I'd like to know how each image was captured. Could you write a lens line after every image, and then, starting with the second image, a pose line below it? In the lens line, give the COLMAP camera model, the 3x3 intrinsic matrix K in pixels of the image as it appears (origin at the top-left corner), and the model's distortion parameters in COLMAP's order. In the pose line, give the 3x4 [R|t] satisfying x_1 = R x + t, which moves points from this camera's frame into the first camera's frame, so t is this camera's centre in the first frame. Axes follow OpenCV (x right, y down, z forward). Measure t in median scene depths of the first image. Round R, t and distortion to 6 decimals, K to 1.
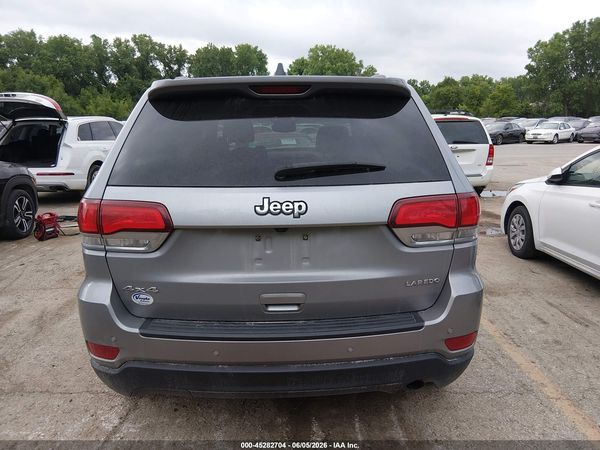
lens RADIAL K [[455.8, 0, 313.2], [0, 455.8, 224.6], [0, 0, 1]] dist [0.068021, -0.142408]
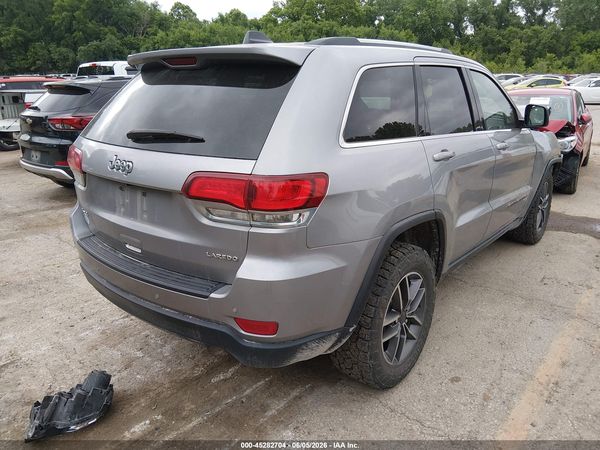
lens RADIAL K [[453.2, 0, 295.9], [0, 453.2, 225.3], [0, 0, 1]] dist [0.085332, -0.144925]
pose [[0.752300, 0.200444, -0.627588, 0.618579], [-0.140867, 0.979503, 0.143982, -0.070060], [0.643585, -0.019912, 0.765116, 0.207454]]
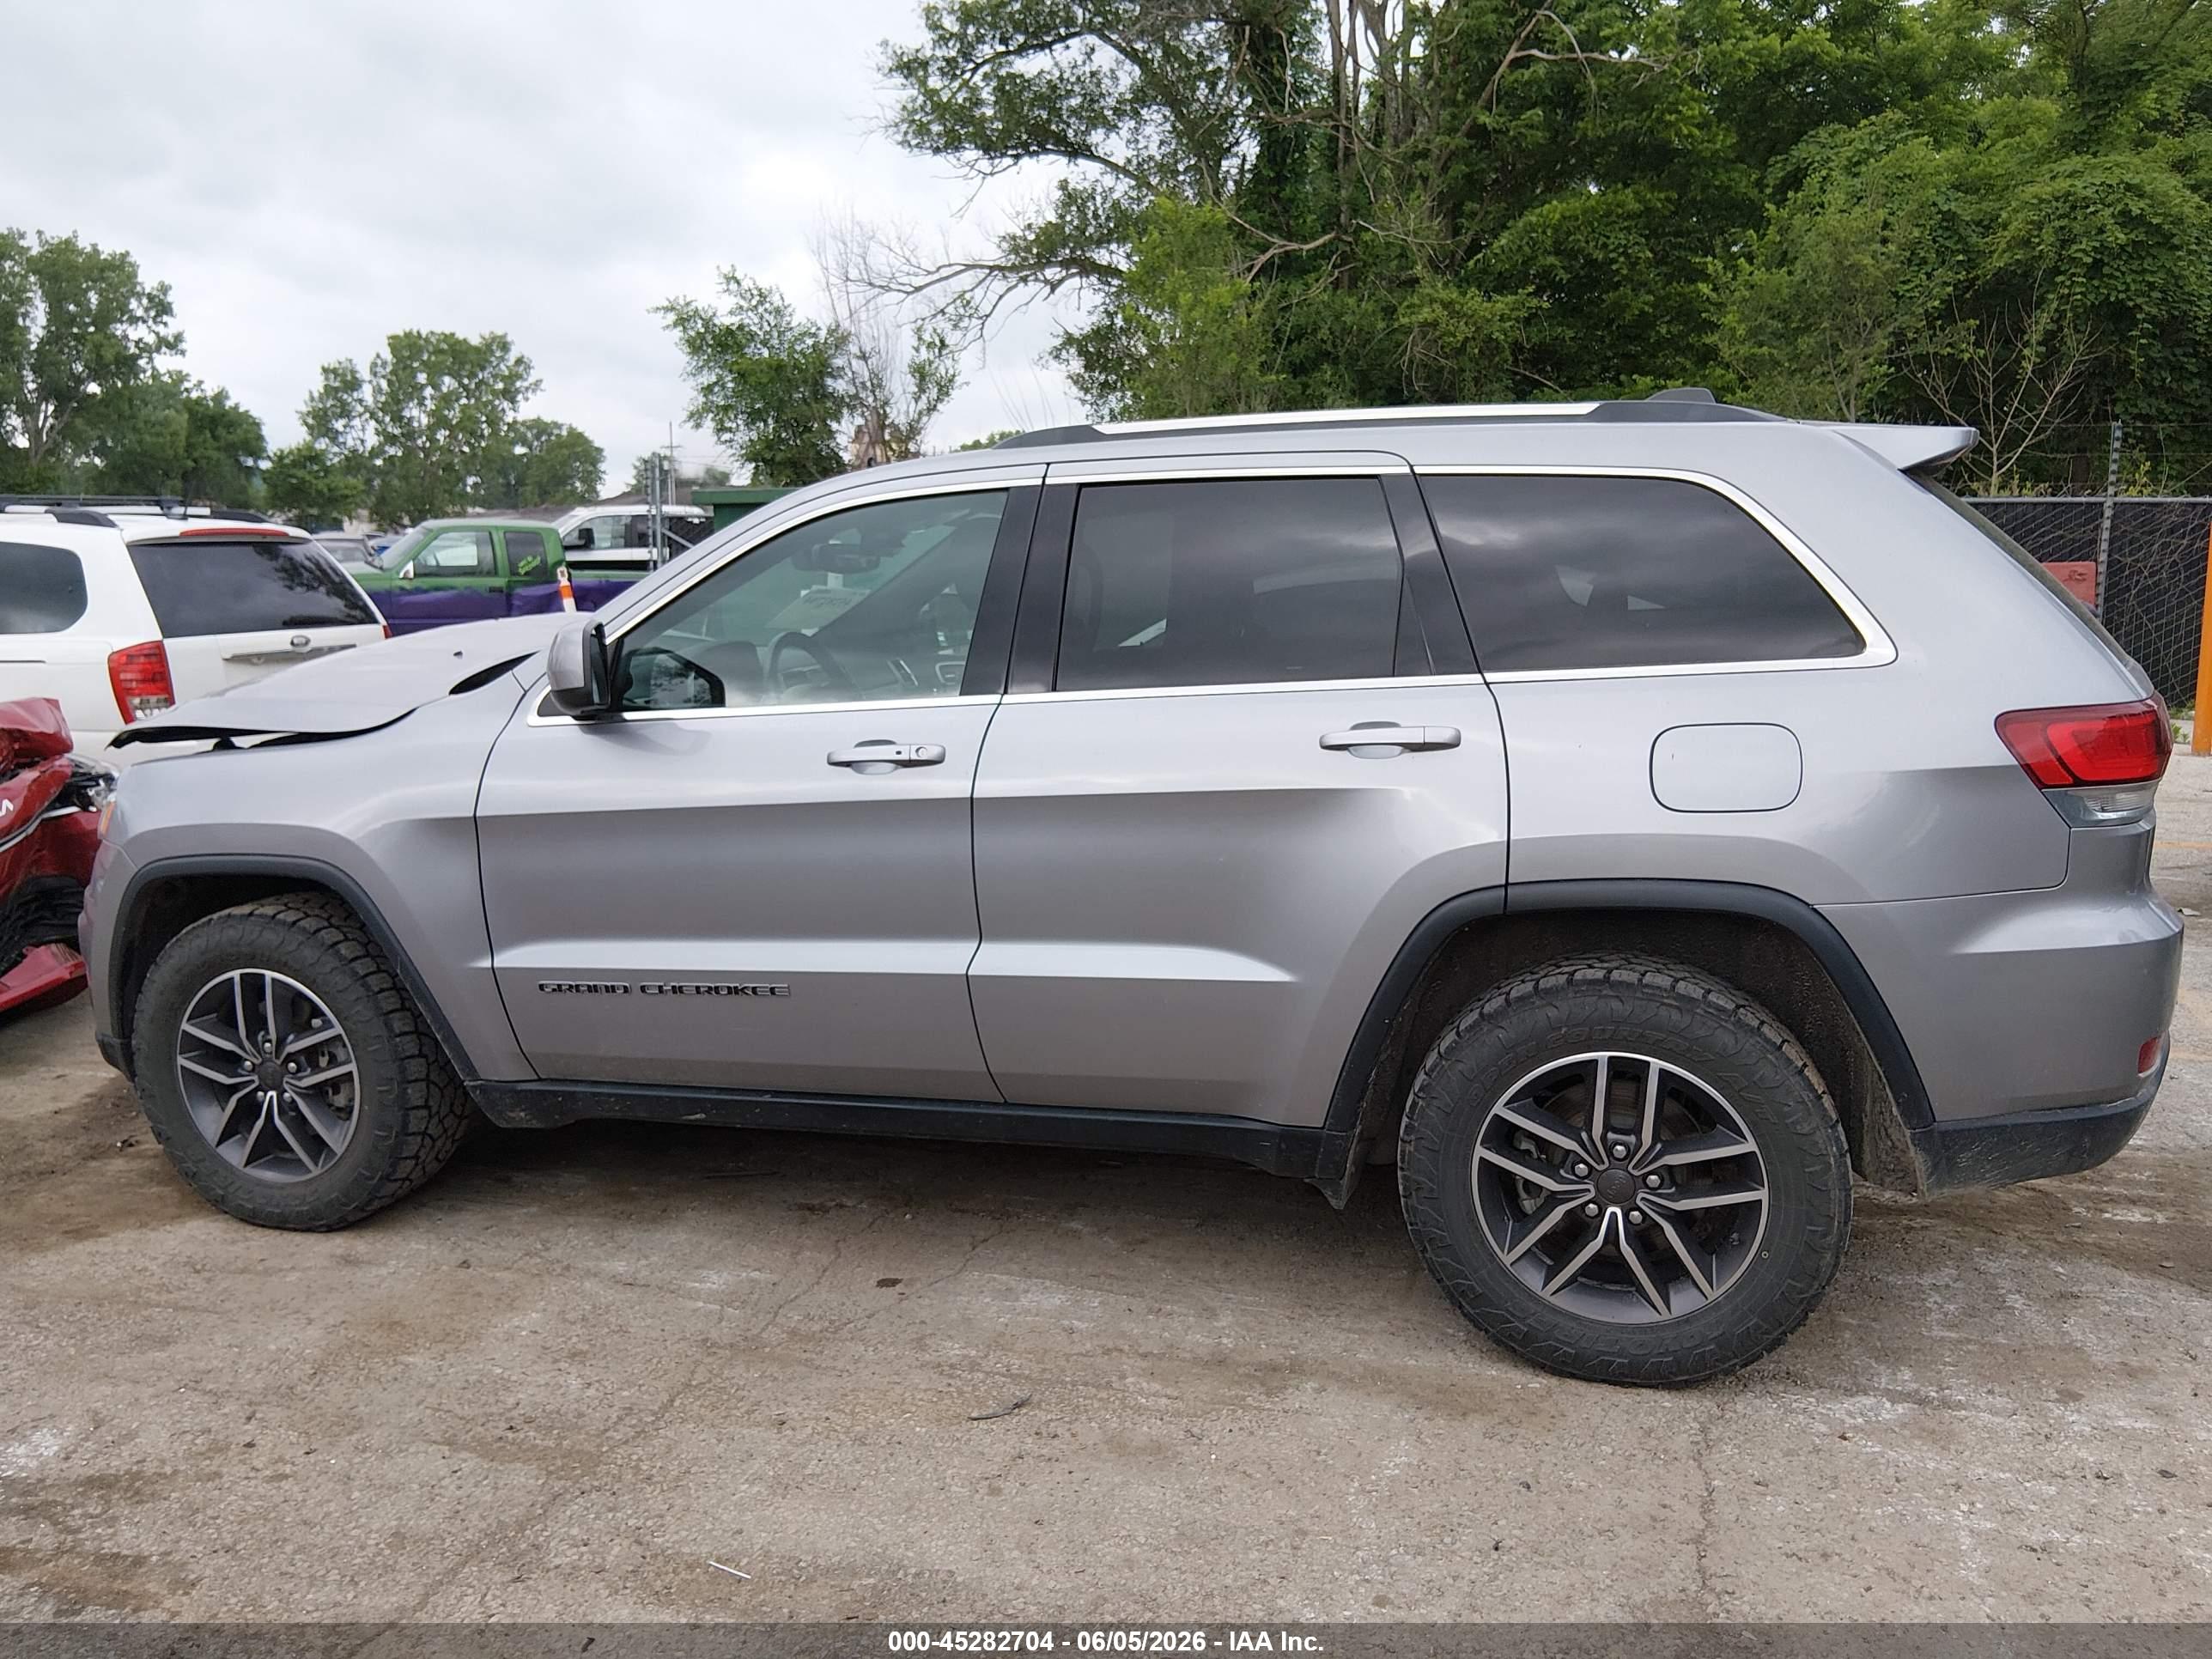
lens RADIAL K [[1687.5, 0, 1106.0], [0, 1687.5, 829.5], [0, 0, 1]] dist [0.081399, -0.156066]
pose [[0.315002, -0.151848, 0.936865, -1.454862], [0.208145, 0.974140, 0.087905, -0.176022], [-0.925986, 0.167313, 0.338462, 0.863612]]
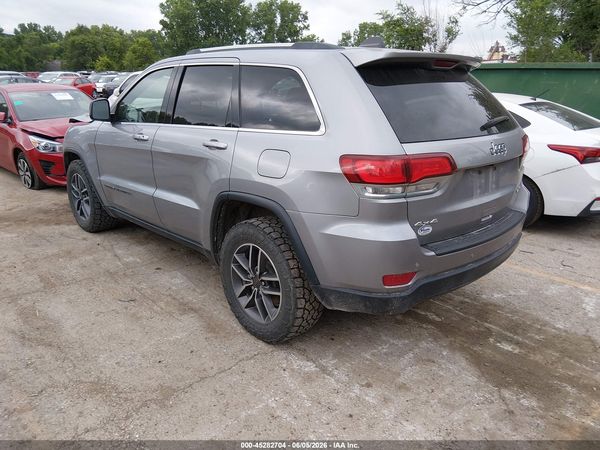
lens RADIAL K [[453.2, 0, 295.9], [0, 453.2, 225.3], [0, 0, 1]] dist [0.085332, -0.144925]
pose [[0.746183, -0.176694, 0.641865, -0.927515], [0.114014, 0.983808, 0.138281, -0.044122], [-0.655906, -0.030002, 0.754246, 0.173792]]
